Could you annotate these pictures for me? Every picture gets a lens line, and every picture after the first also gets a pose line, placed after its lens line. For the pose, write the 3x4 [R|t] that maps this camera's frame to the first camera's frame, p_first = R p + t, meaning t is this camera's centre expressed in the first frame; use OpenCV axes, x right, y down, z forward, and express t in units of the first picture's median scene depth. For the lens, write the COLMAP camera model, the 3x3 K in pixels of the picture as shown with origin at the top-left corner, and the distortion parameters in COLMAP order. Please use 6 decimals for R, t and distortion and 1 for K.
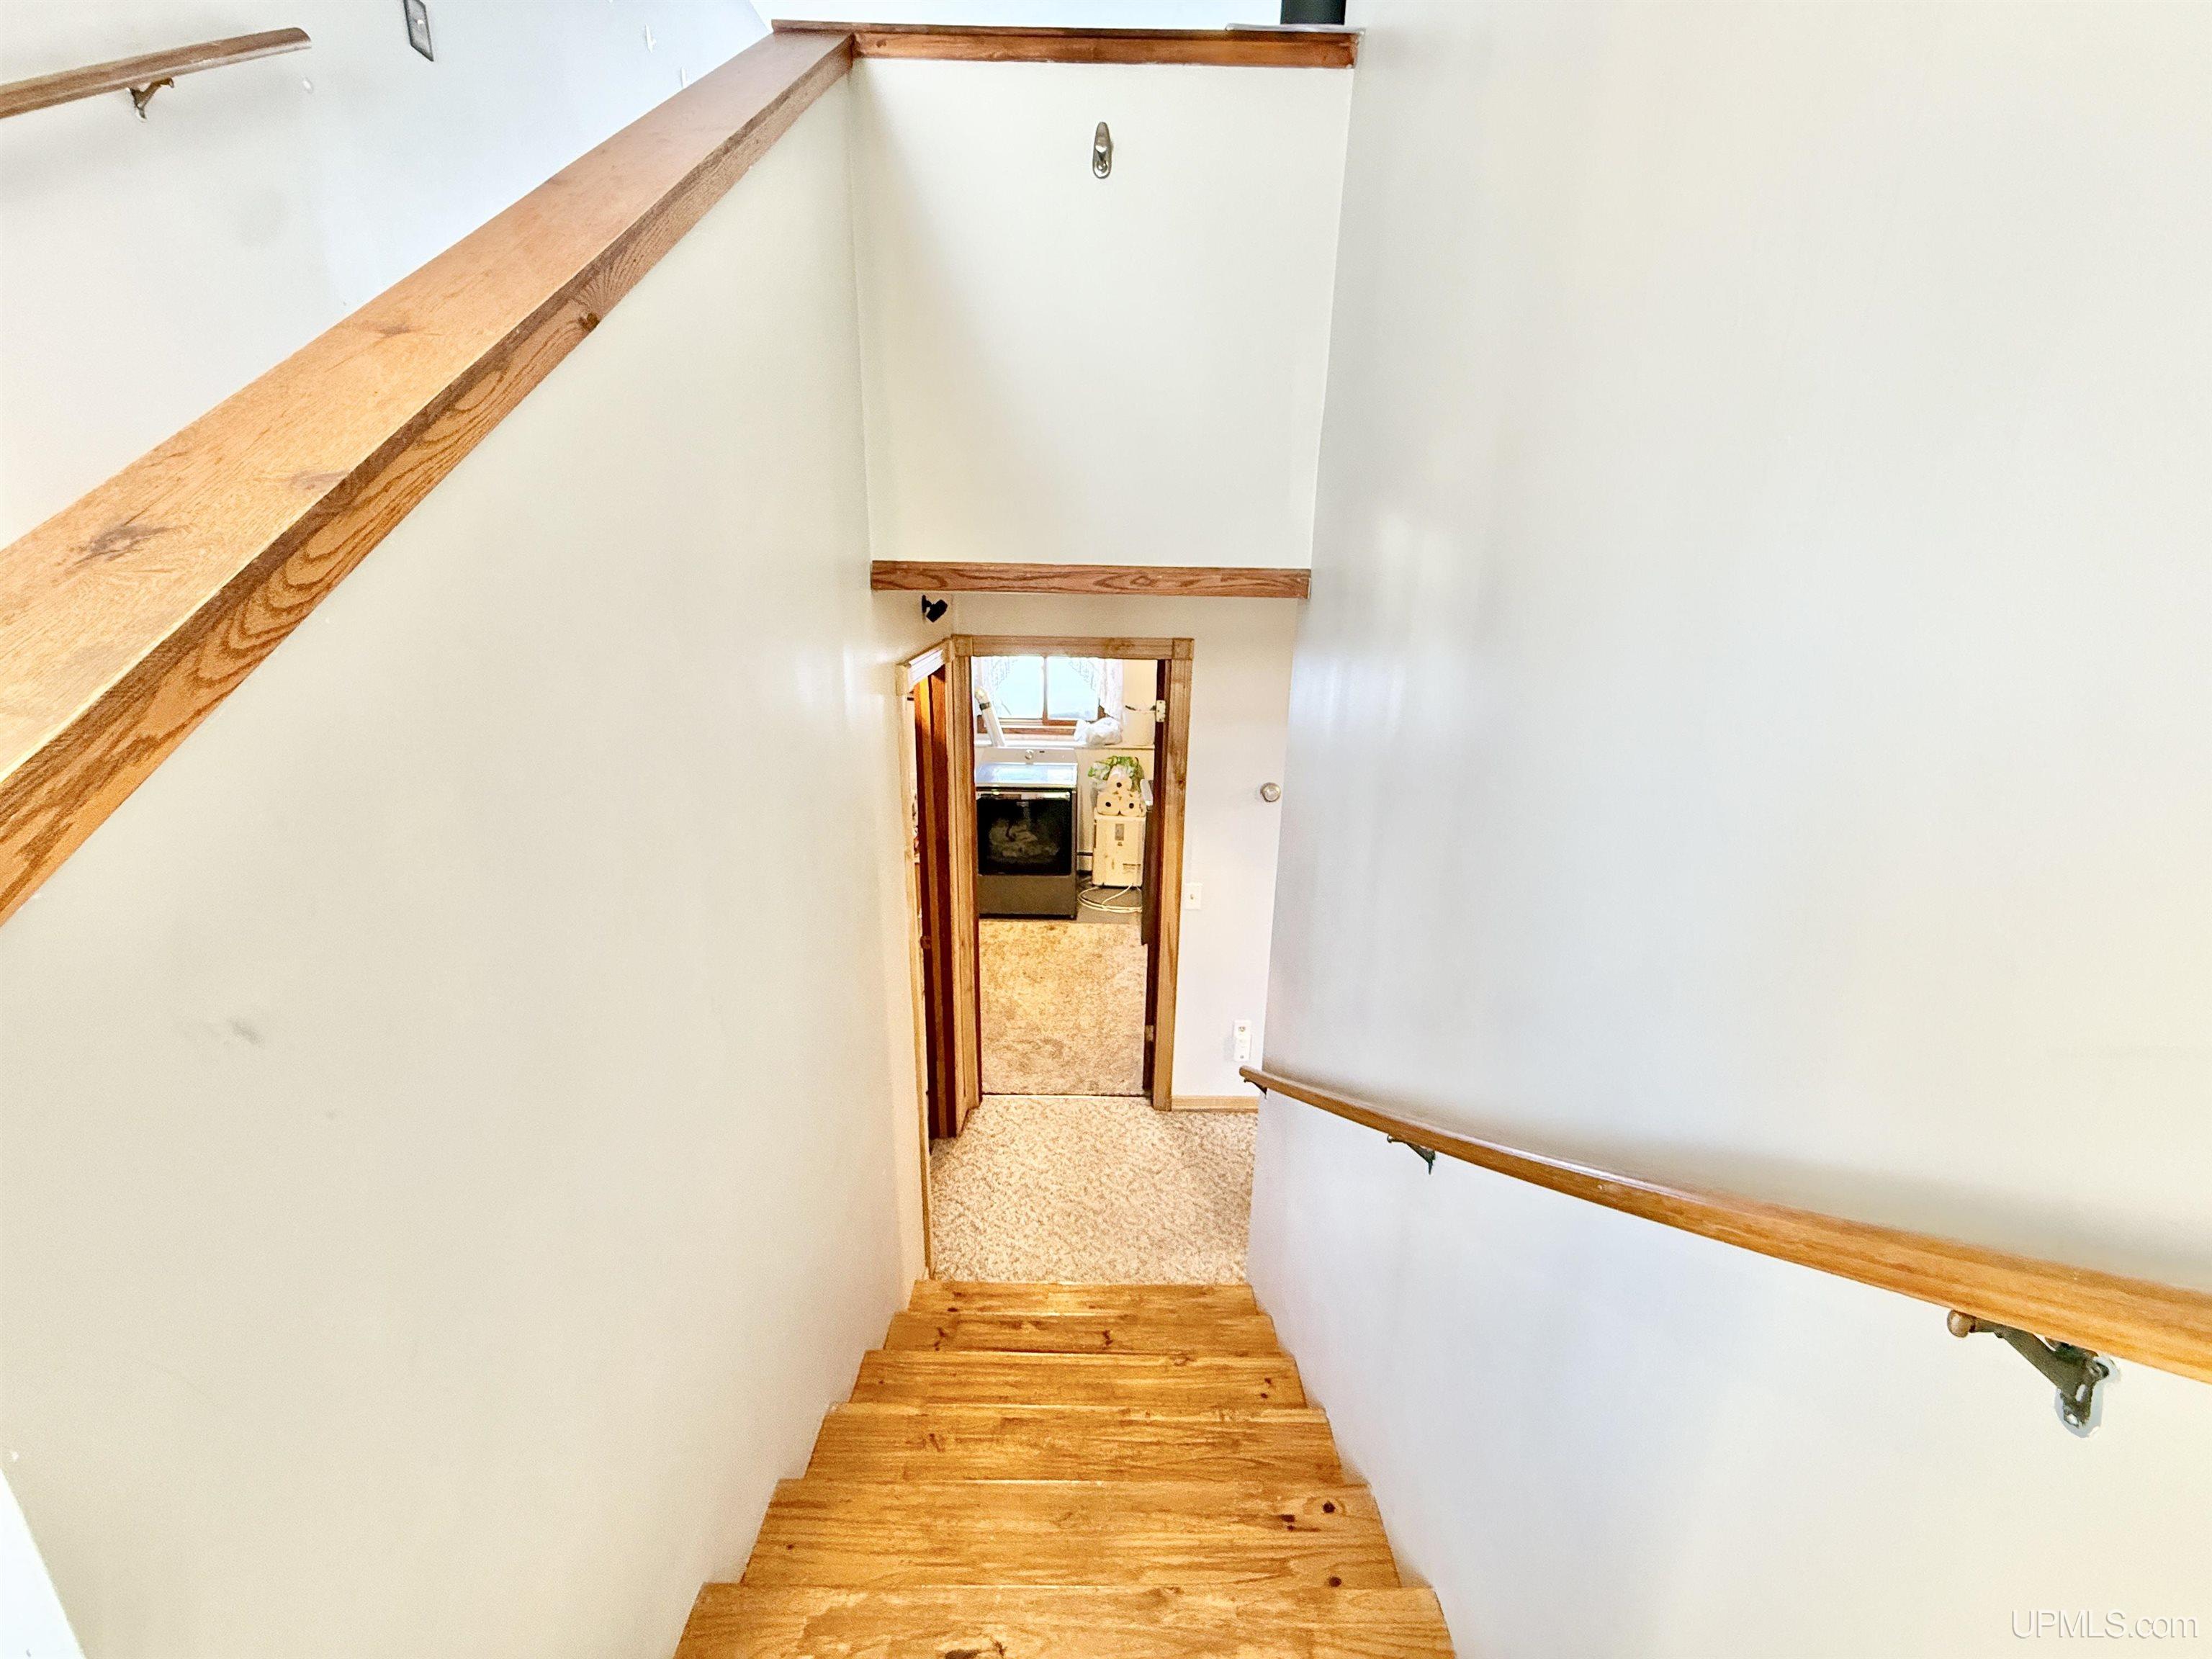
lens RADIAL K [[880.2, 0, 1101.3], [0, 880.2, 828.8], [0, 0, 1]] dist [0.000452, -0.000346]
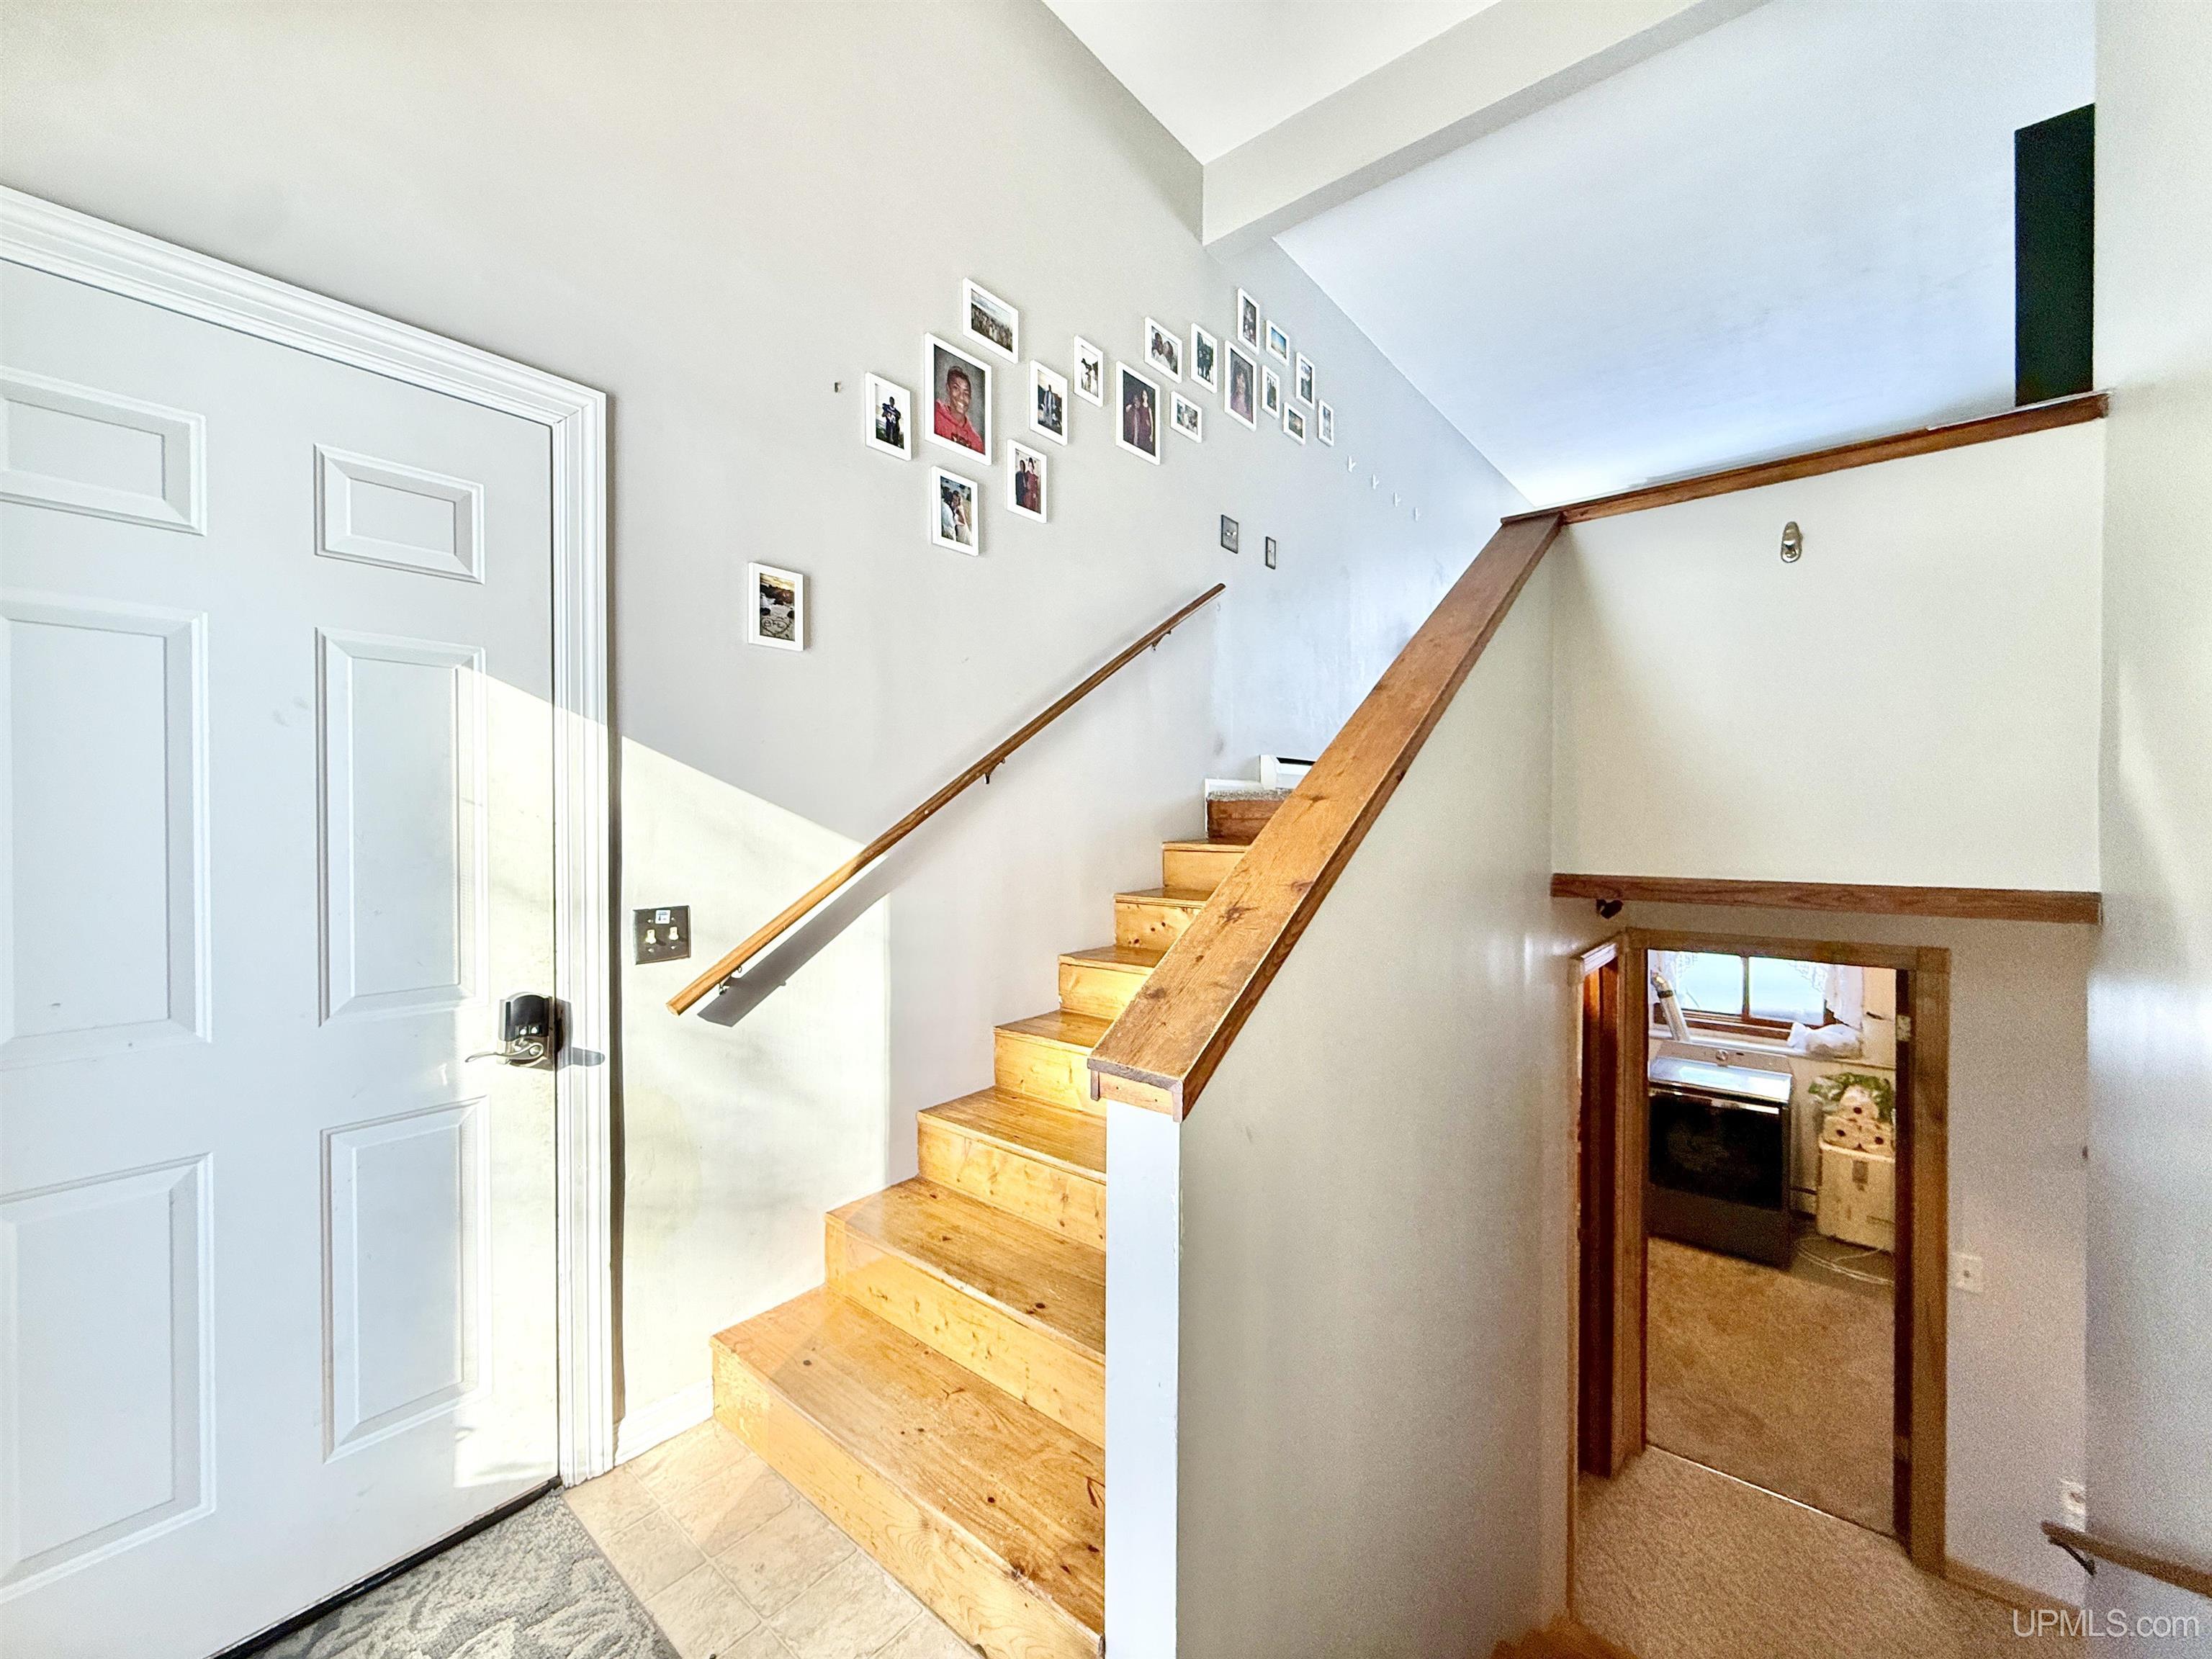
lens RADIAL K [[880.2, 0, 1096.6], [0, 880.2, 827.5], [0, 0, 1]] dist [0.000452, -0.000346]
pose [[0.761561, -0.013736, -0.647947, 0.021623], [-0.174670, 0.958430, -0.225616, 0.007548], [0.624111, 0.284997, 0.727504, -0.135936]]
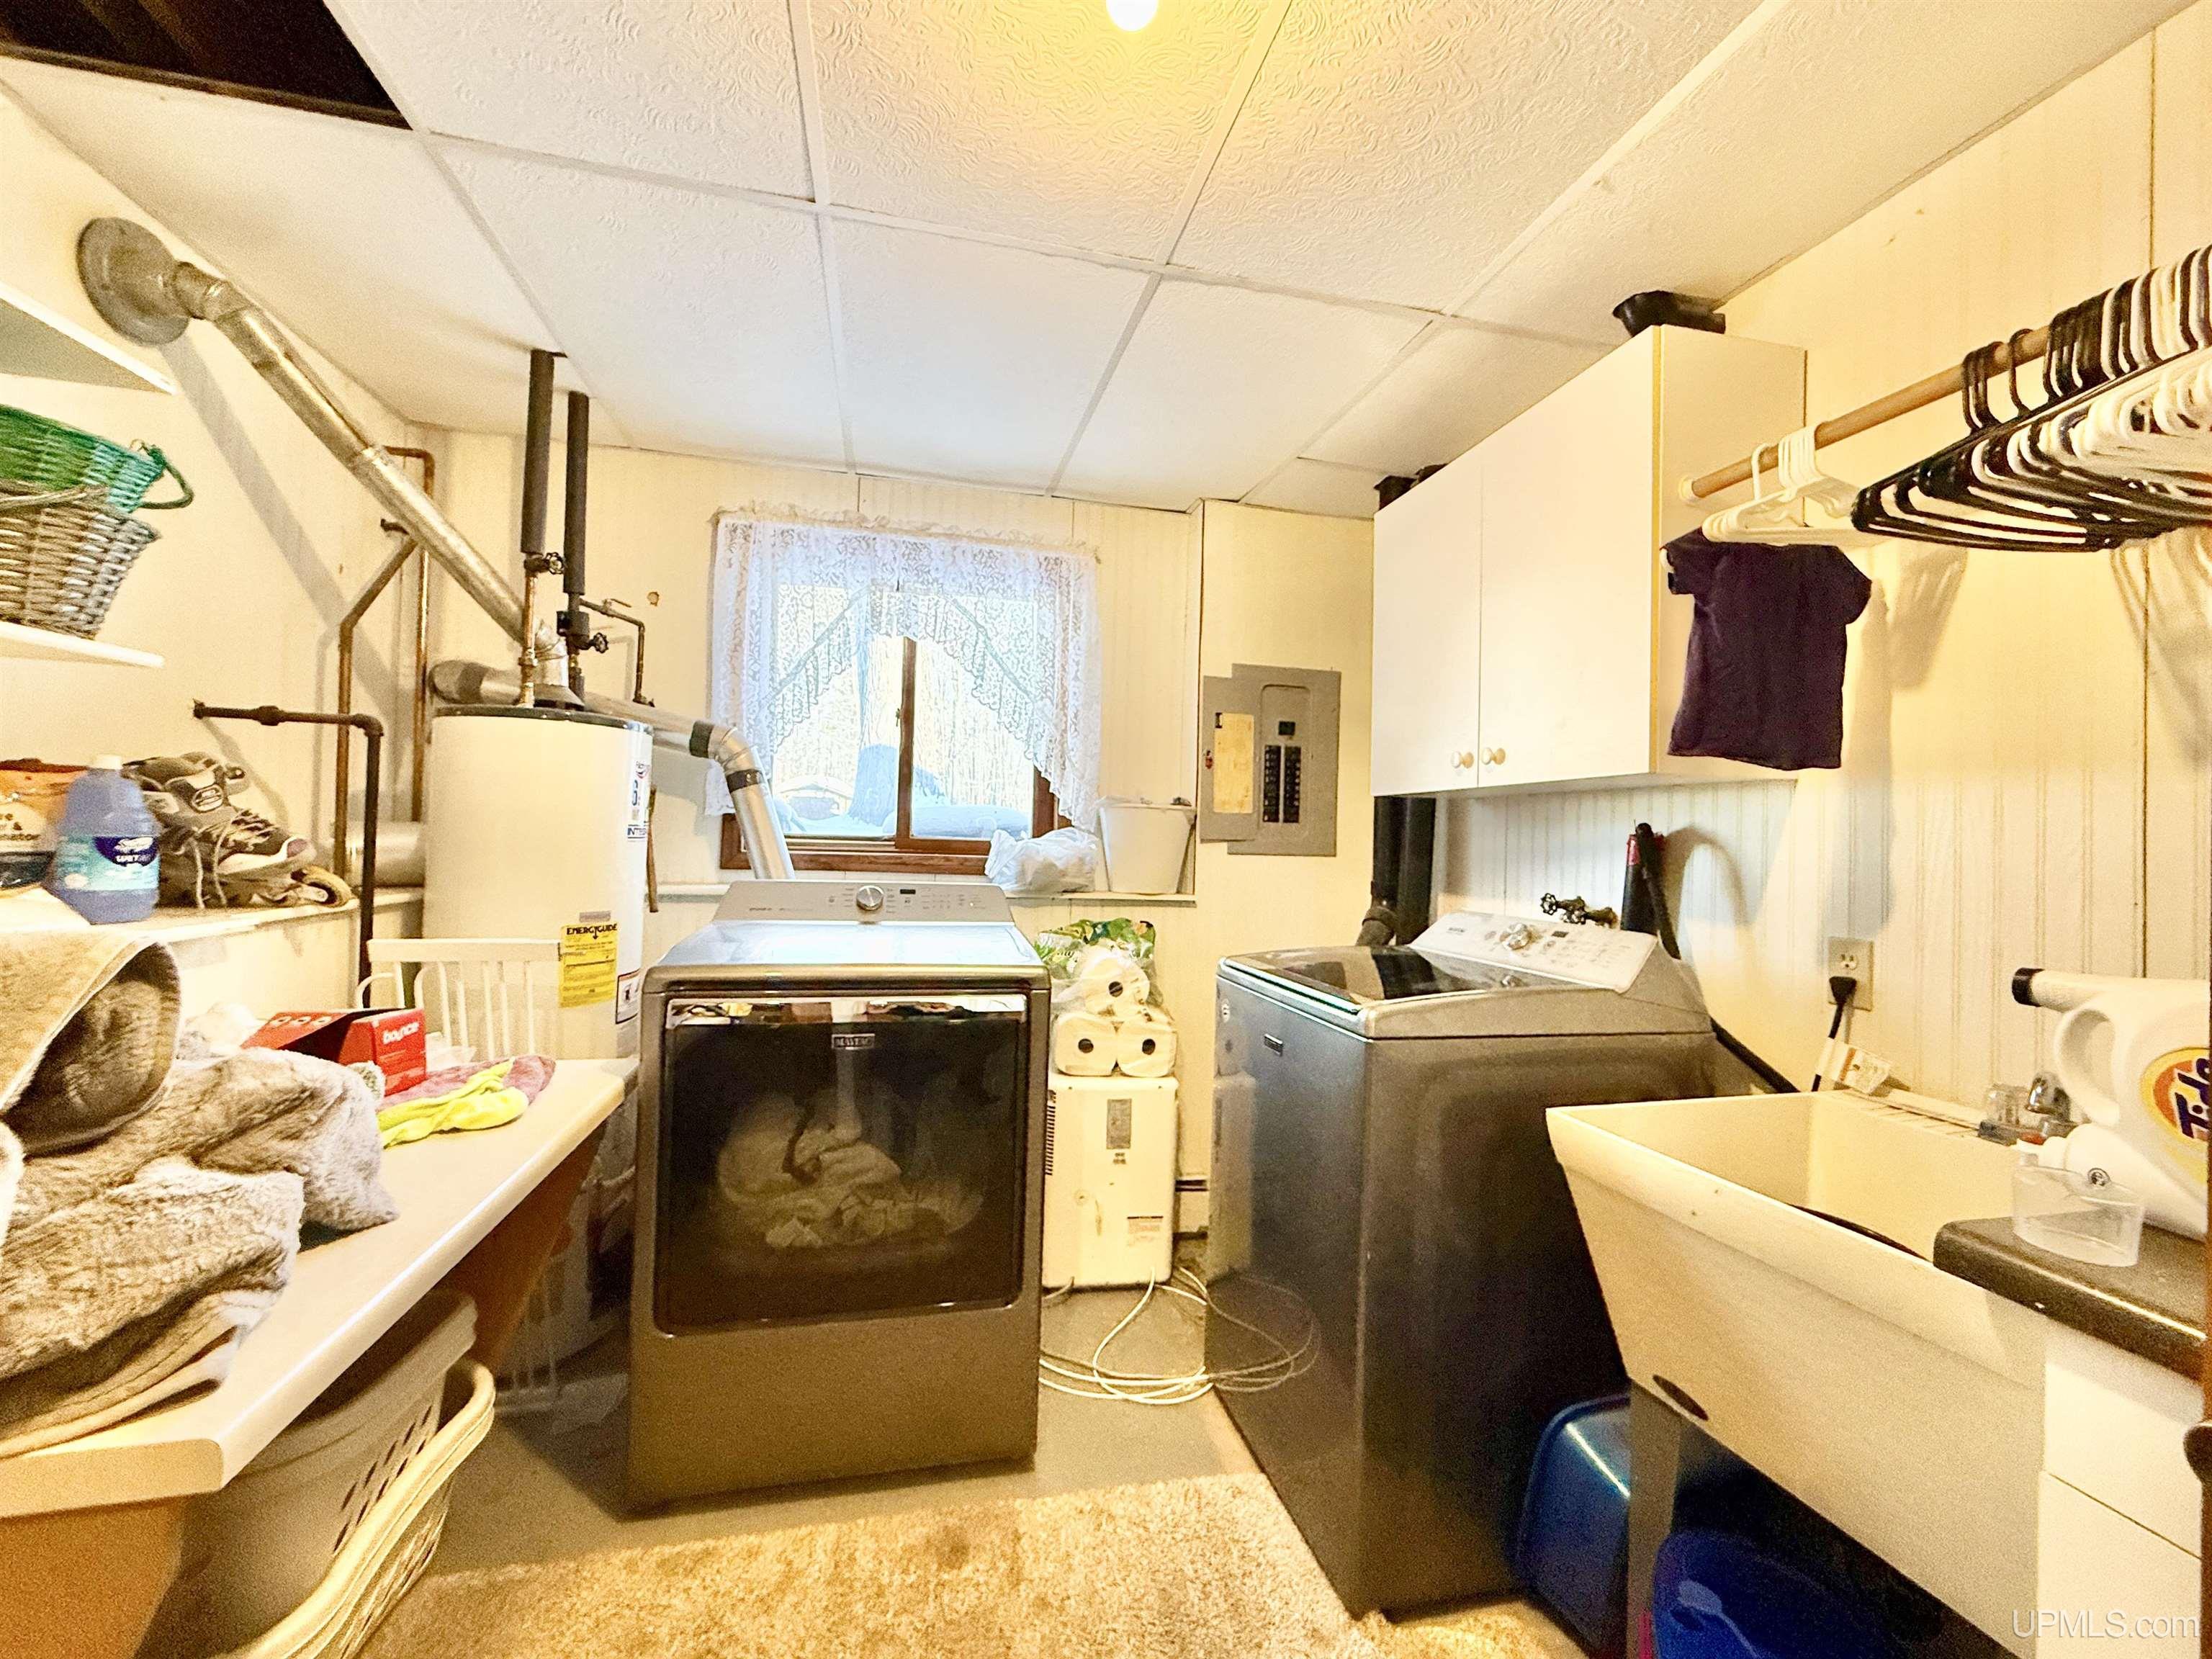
lens RADIAL K [[880.2, 0, 1107.7], [0, 880.2, 826.0], [0, 0, 1]] dist [0.000452, -0.000346]
pose [[0.974939, 0.013870, 0.222038, -0.093678], [0.053296, 0.954430, -0.293637, -0.009893], [-0.215992, 0.298112, 0.929772, 0.902998]]
